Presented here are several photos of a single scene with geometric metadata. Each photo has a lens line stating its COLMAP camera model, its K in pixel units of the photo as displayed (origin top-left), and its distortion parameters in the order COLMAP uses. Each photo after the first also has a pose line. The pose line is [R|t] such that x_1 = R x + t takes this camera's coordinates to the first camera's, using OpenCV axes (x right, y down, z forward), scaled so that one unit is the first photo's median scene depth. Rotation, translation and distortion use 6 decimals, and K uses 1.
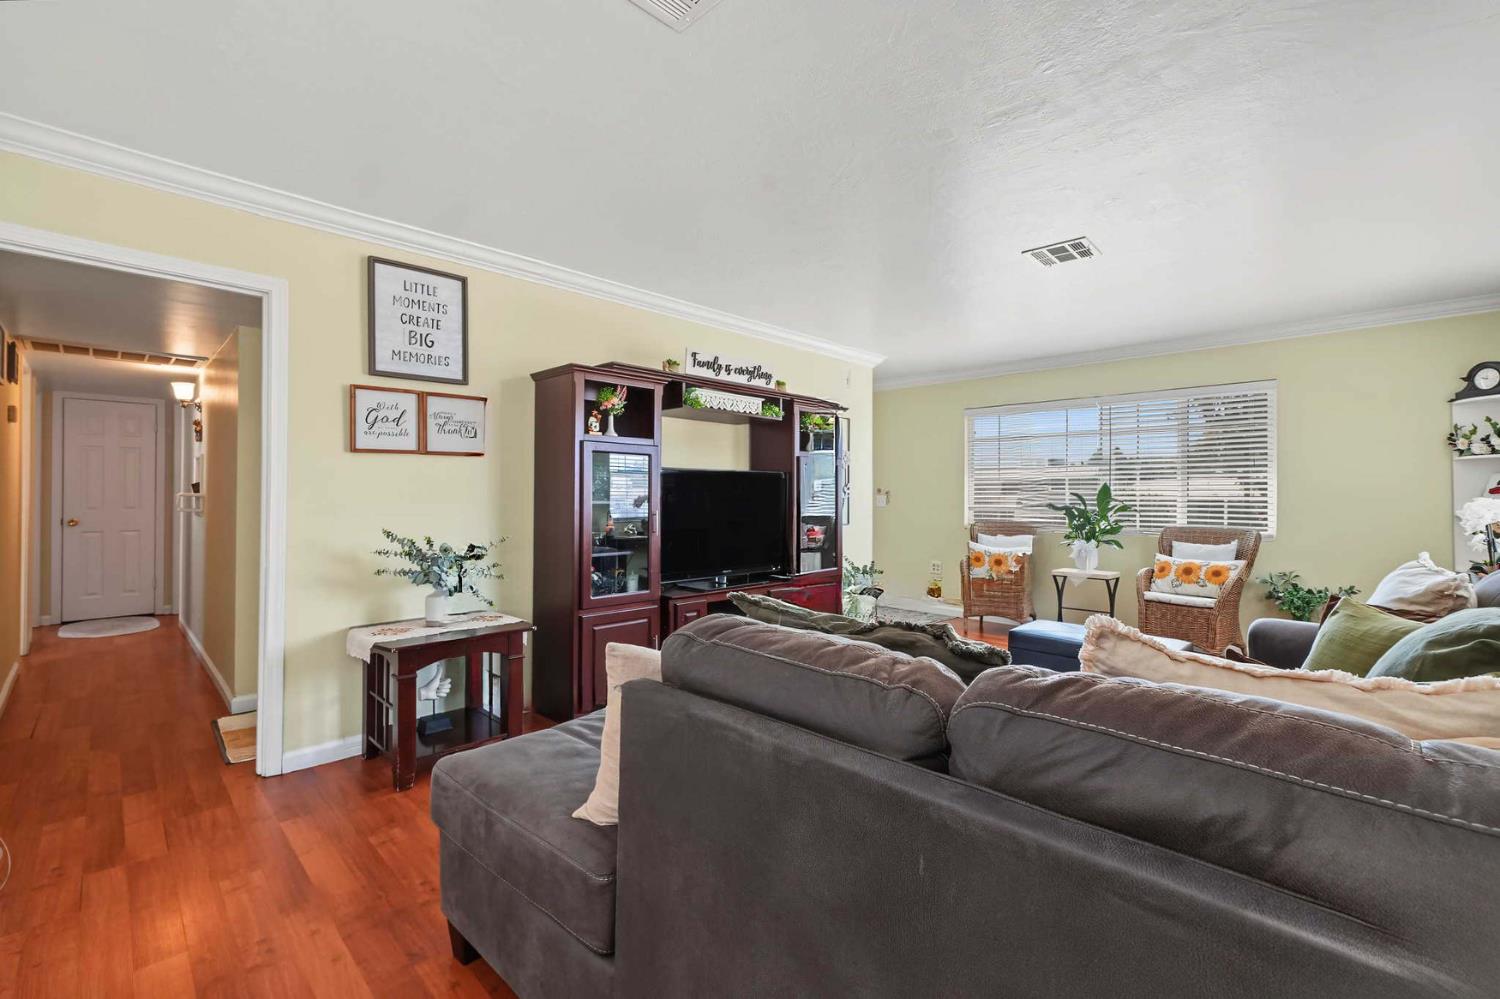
lens RADIAL K [[646.5, 0, 750.0], [0, 646.5, 499.5], [0, 0, 1]] dist [0.001362, 0.000254]
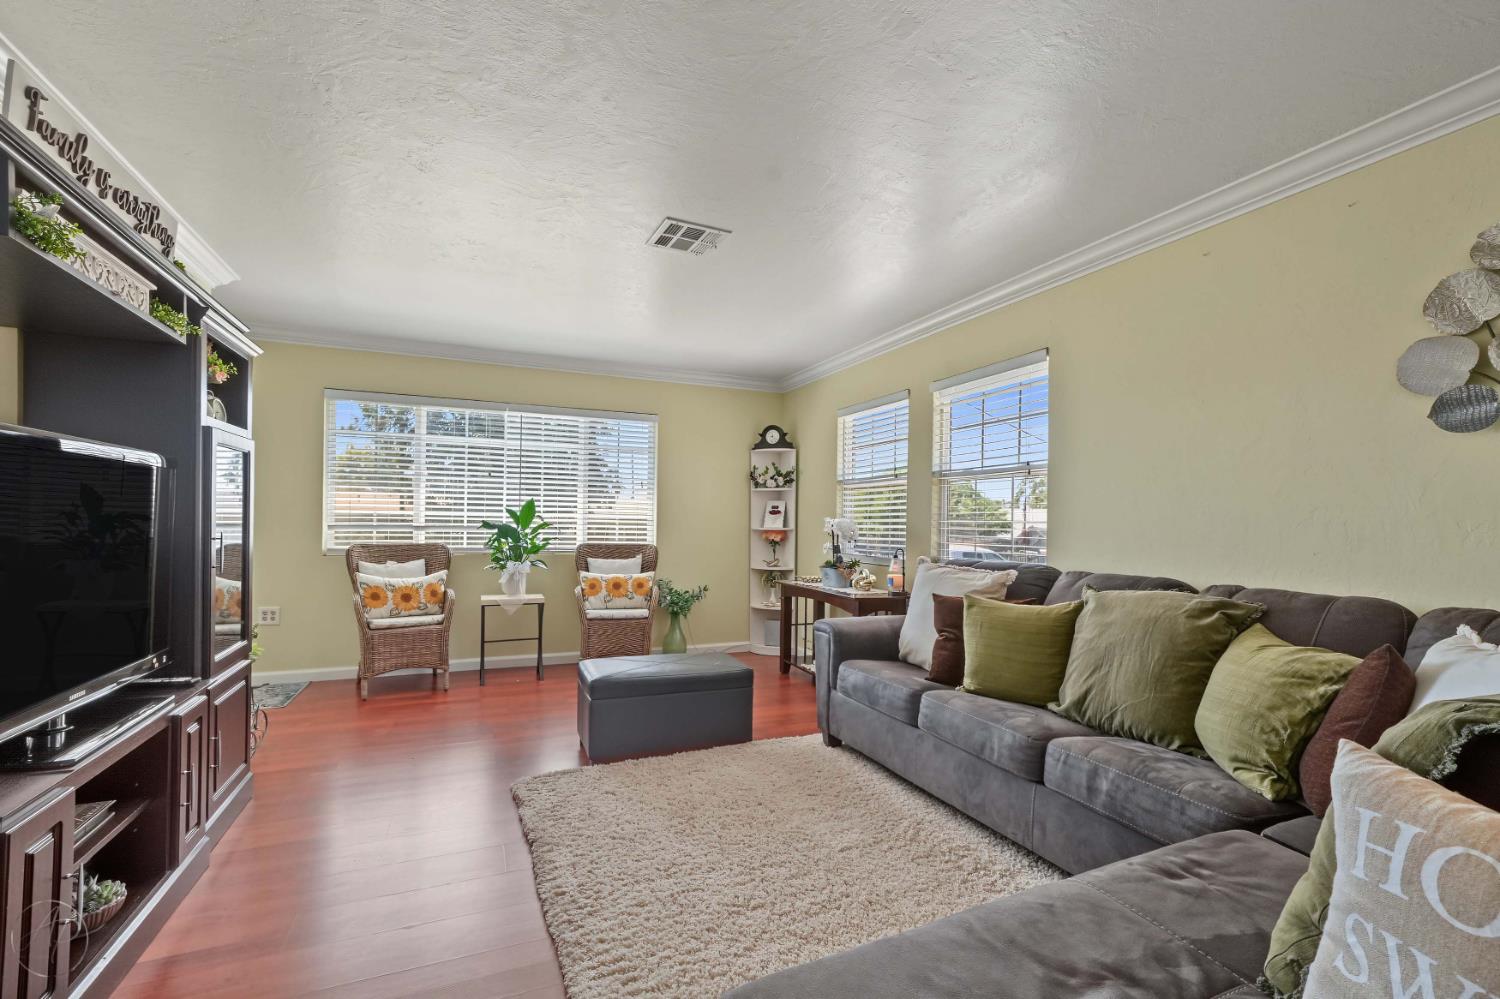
lens RADIAL K [[645.8, 0, 747.2], [0, 645.8, 521.6], [0, 0, 1]] dist [0.000469, 0.000111]
pose [[0.378691, -0.002584, 0.925519, -0.207893], [-0.007583, 0.999954, 0.005894, -0.000685], [-0.925492, -0.009250, 0.378654, 0.407542]]
